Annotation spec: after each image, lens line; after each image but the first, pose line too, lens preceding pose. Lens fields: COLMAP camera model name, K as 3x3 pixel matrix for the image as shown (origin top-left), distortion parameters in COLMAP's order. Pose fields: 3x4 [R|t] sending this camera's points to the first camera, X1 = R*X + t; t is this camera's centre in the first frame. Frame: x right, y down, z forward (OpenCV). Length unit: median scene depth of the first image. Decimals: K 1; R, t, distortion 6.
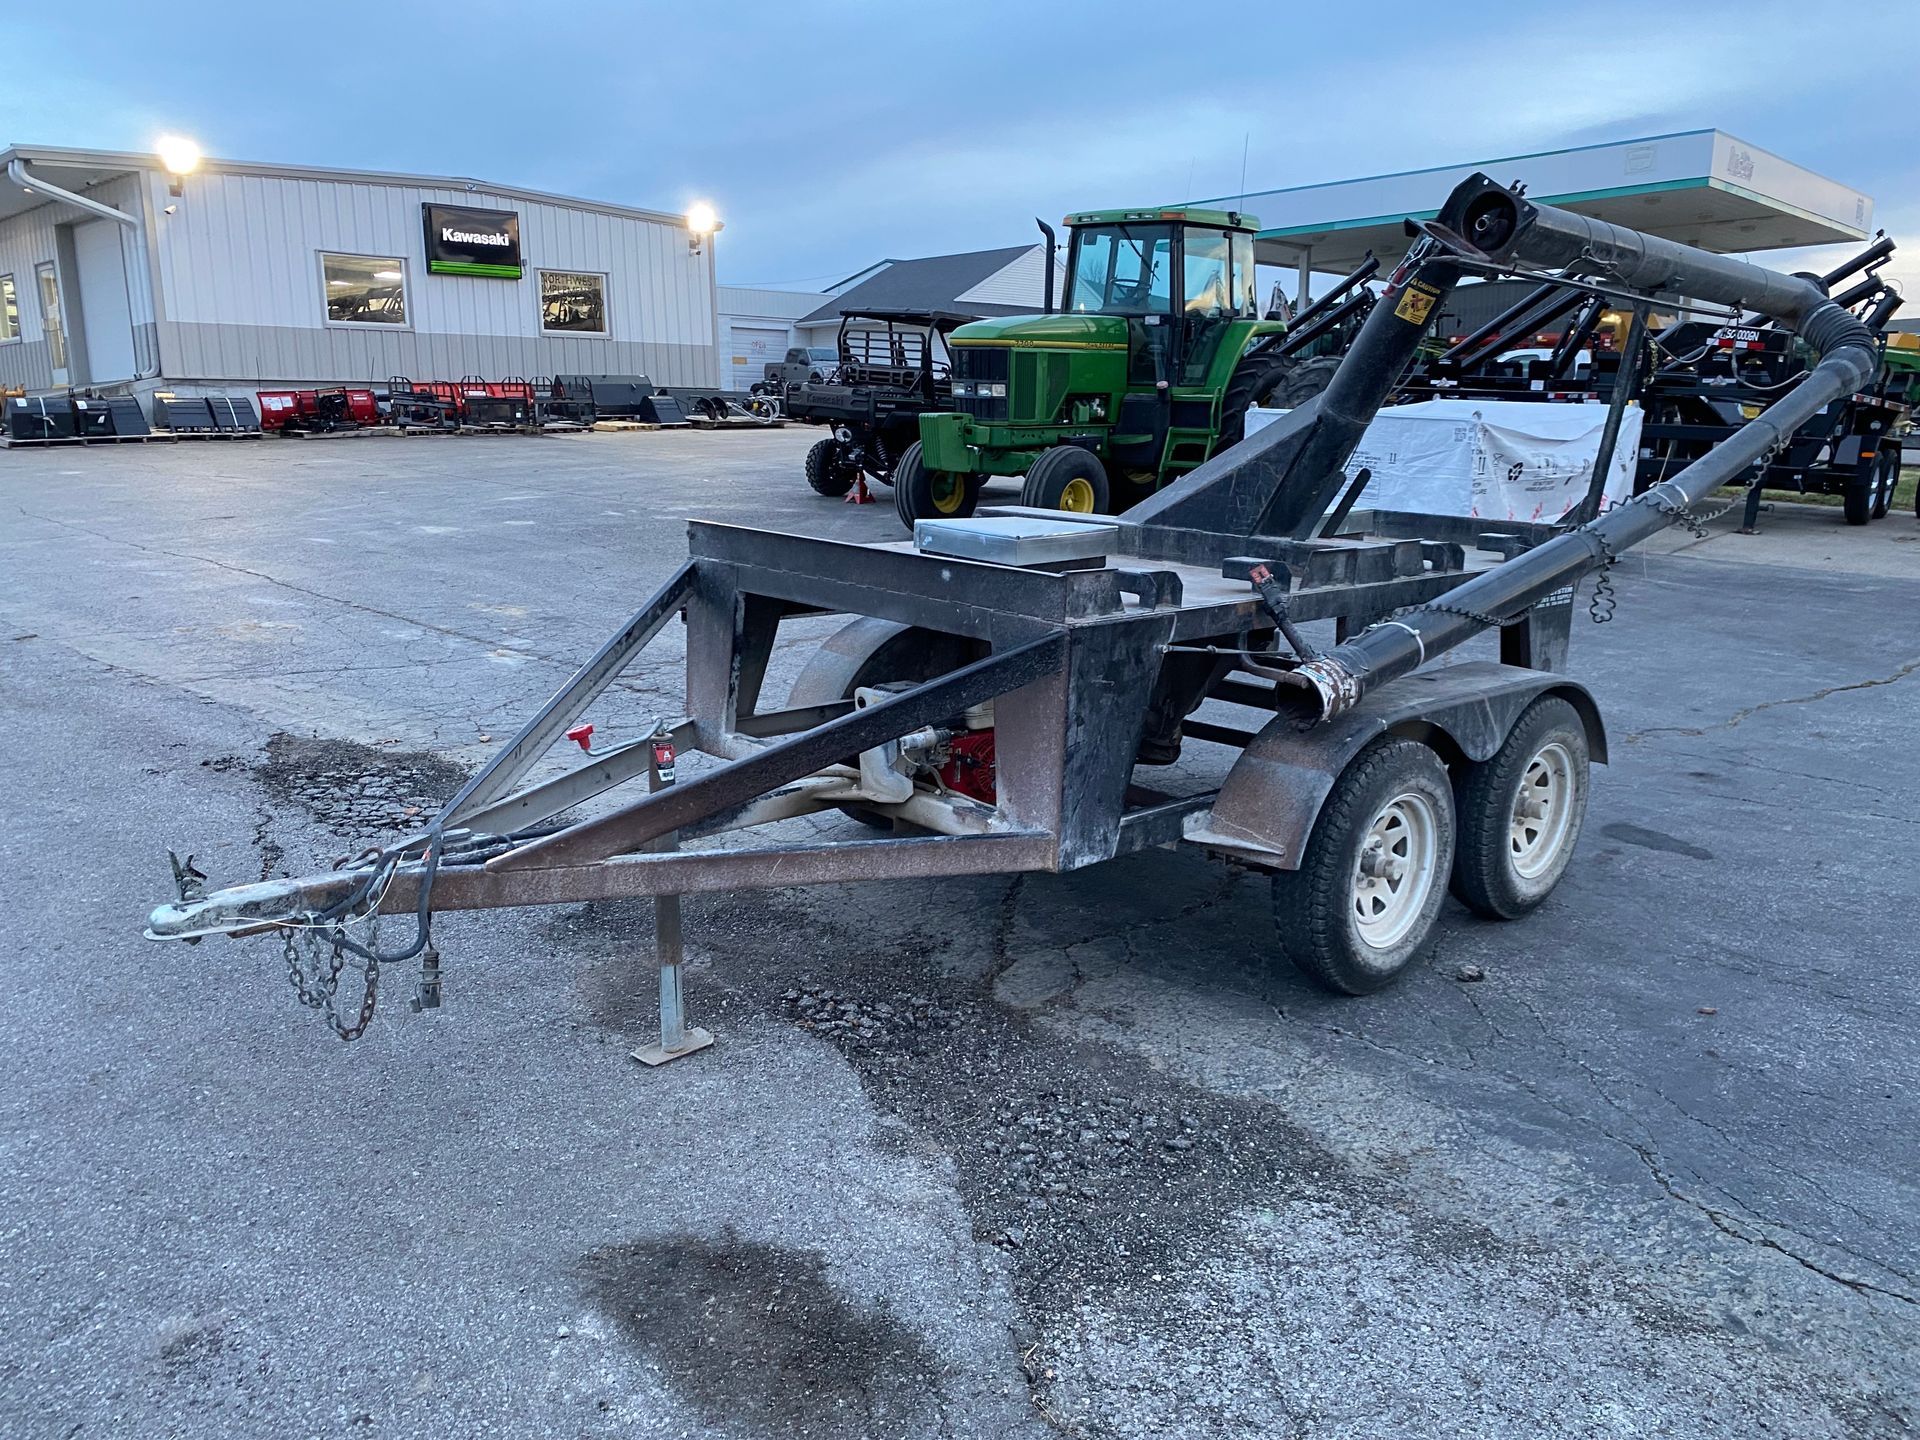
lens RADIAL K [[1440.1, 0, 977.8], [0, 1440.1, 705.4], [0, 0, 1]] dist [0.016630, -0.005146]
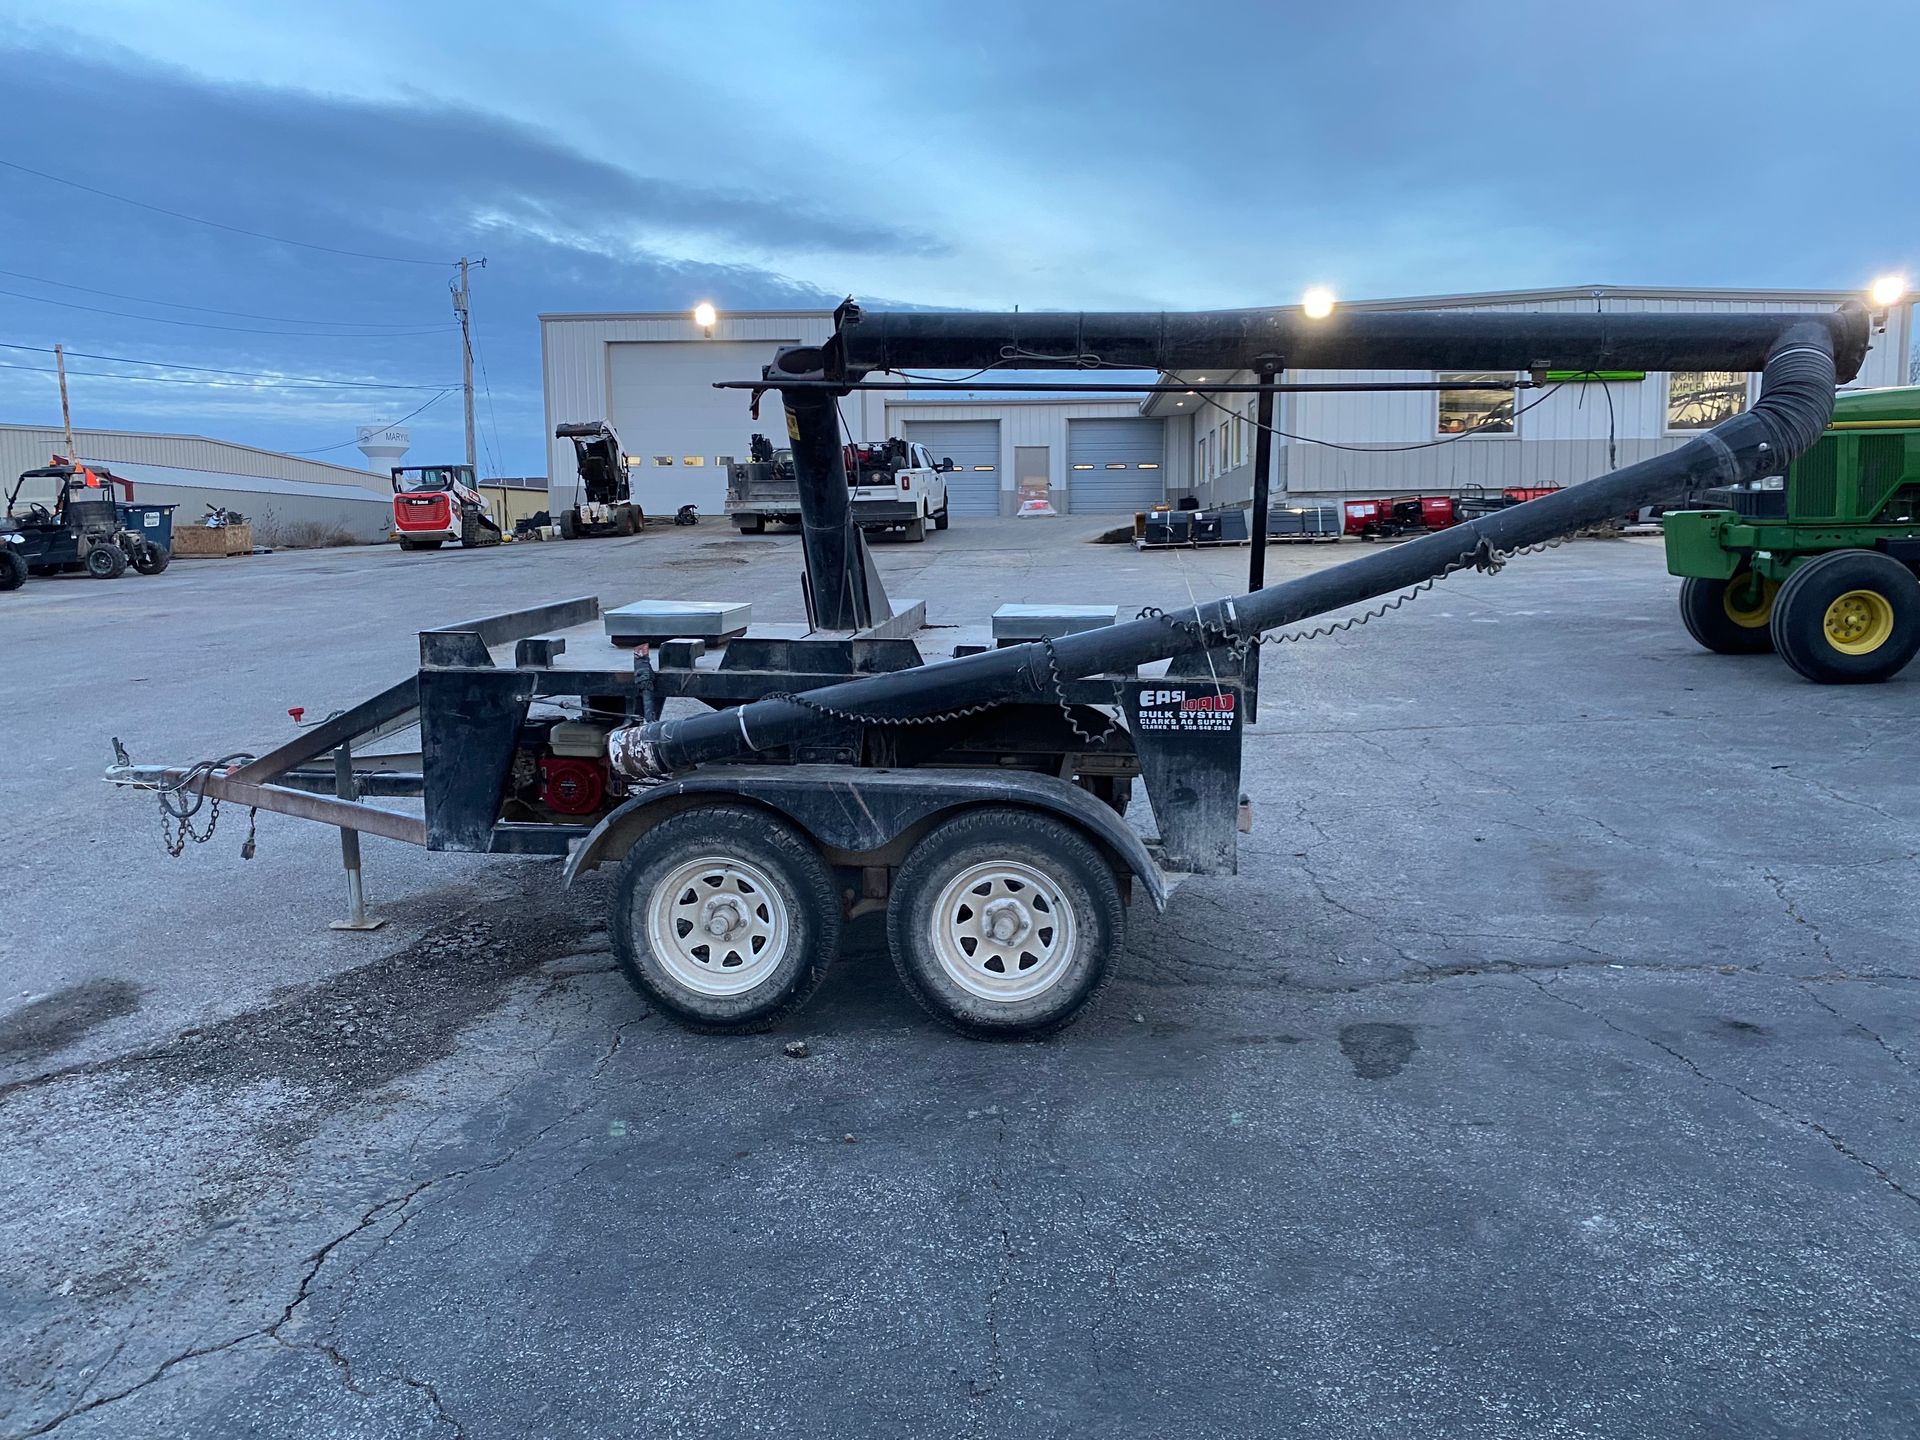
lens RADIAL K [[1440.9, 0, 972.8], [0, 1440.9, 717.3], [0, 0, 1]] dist [0.083321, -0.124582]
pose [[0.638535, 0.094256, -0.763799, 0.373284], [-0.142065, 0.989851, 0.003385, -0.022750], [0.756366, 0.106348, 0.645446, 0.123067]]
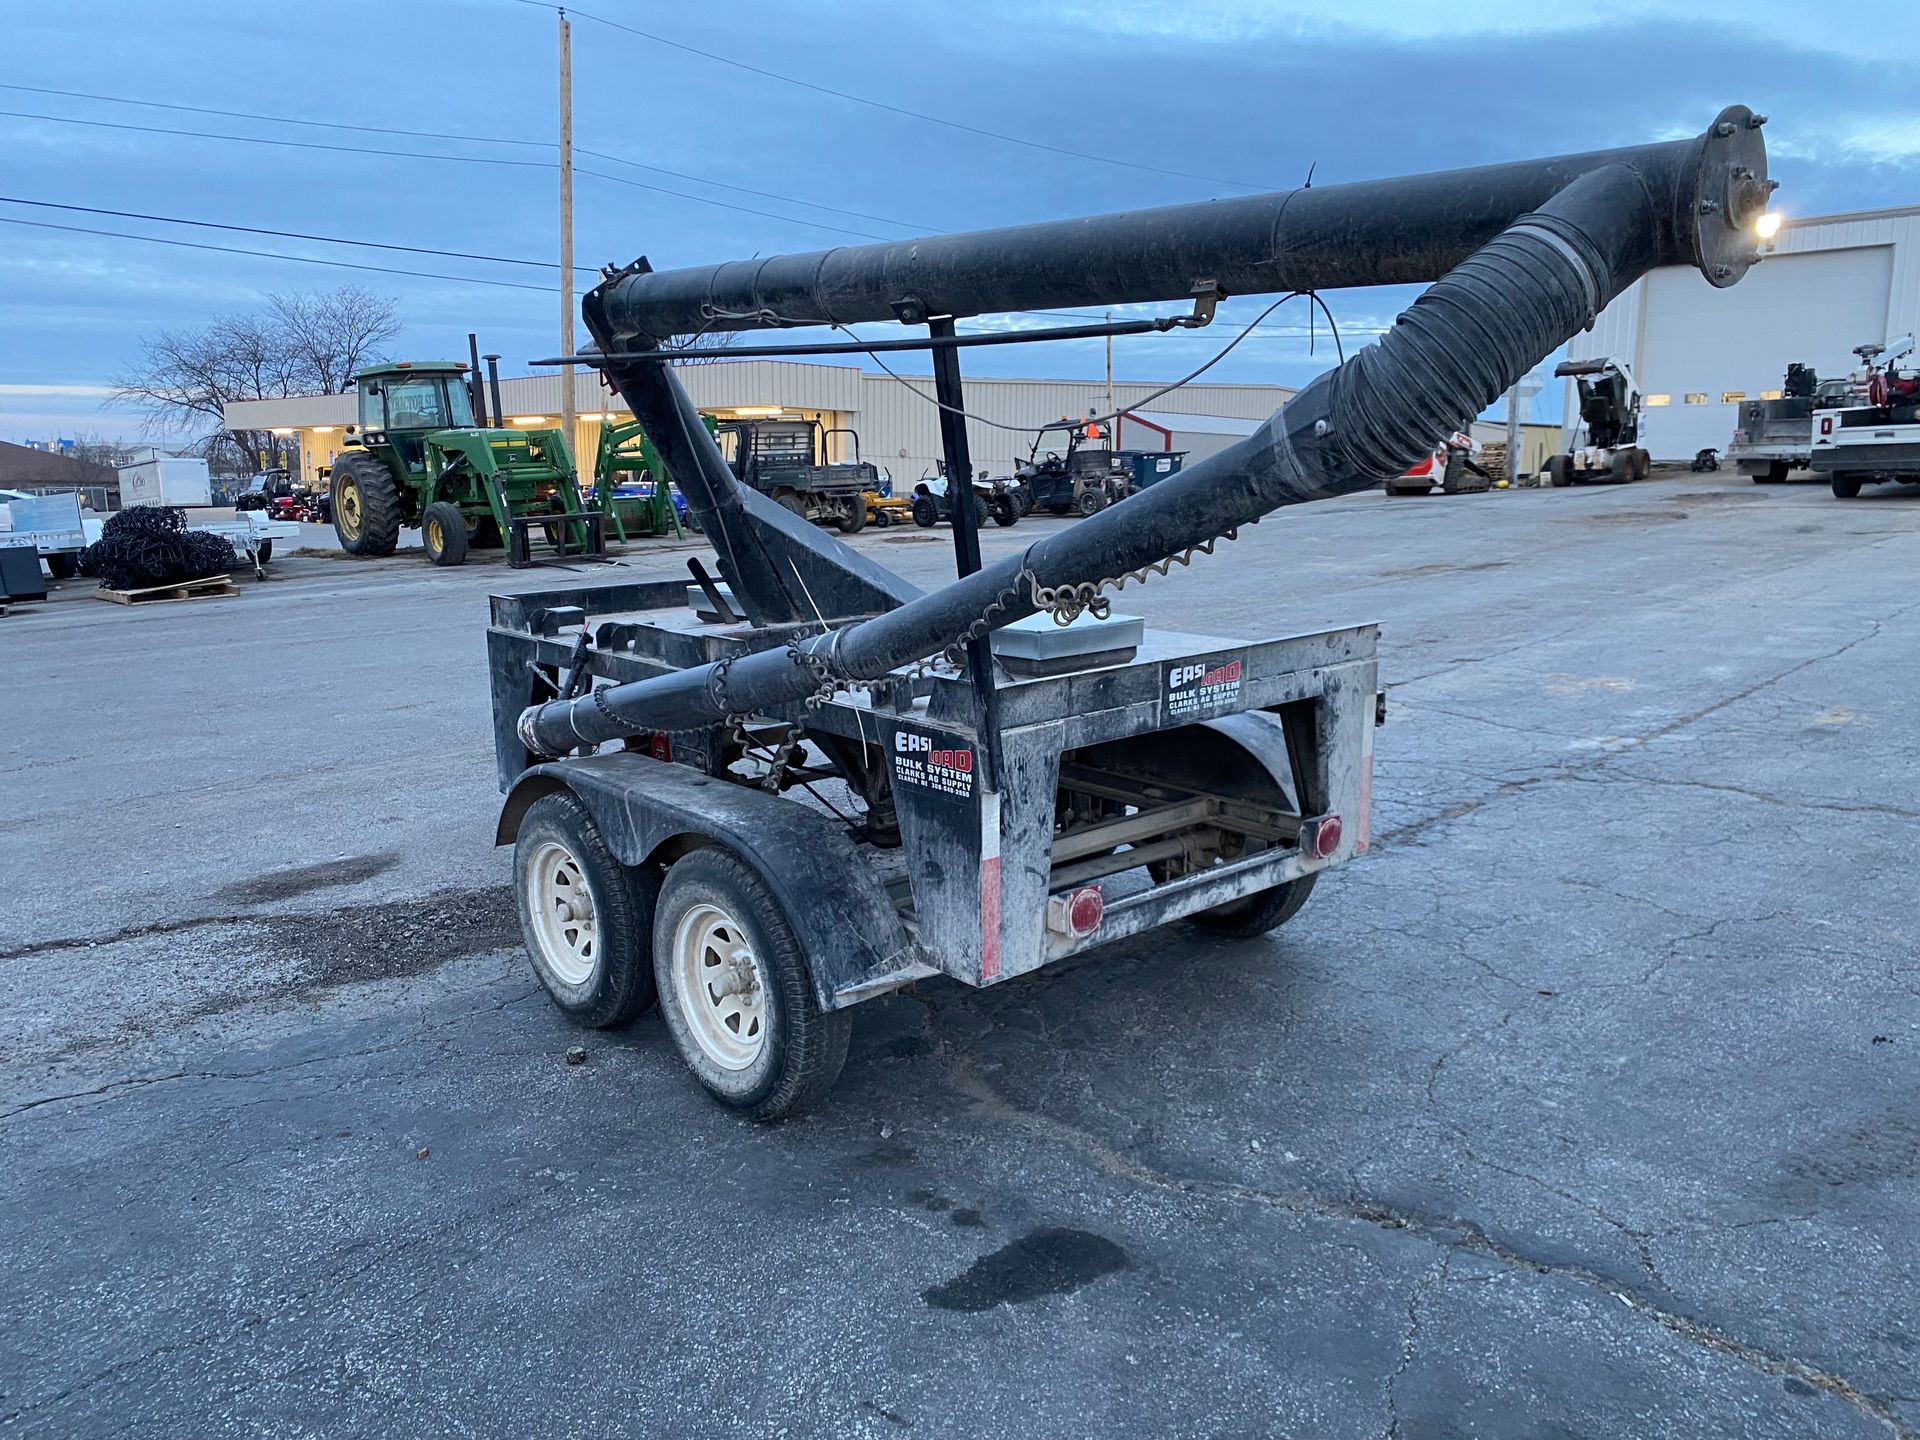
lens RADIAL K [[1465.3, 0, 983.4], [0, 1465.3, 714.8], [0, 0, 1]] dist [0.022371, -0.004701]
pose [[-0.030598, 0.163163, -0.986124, 0.406306], [-0.198567, 0.965930, 0.165983, -0.083967], [0.979610, 0.200891, 0.002844, 0.382399]]
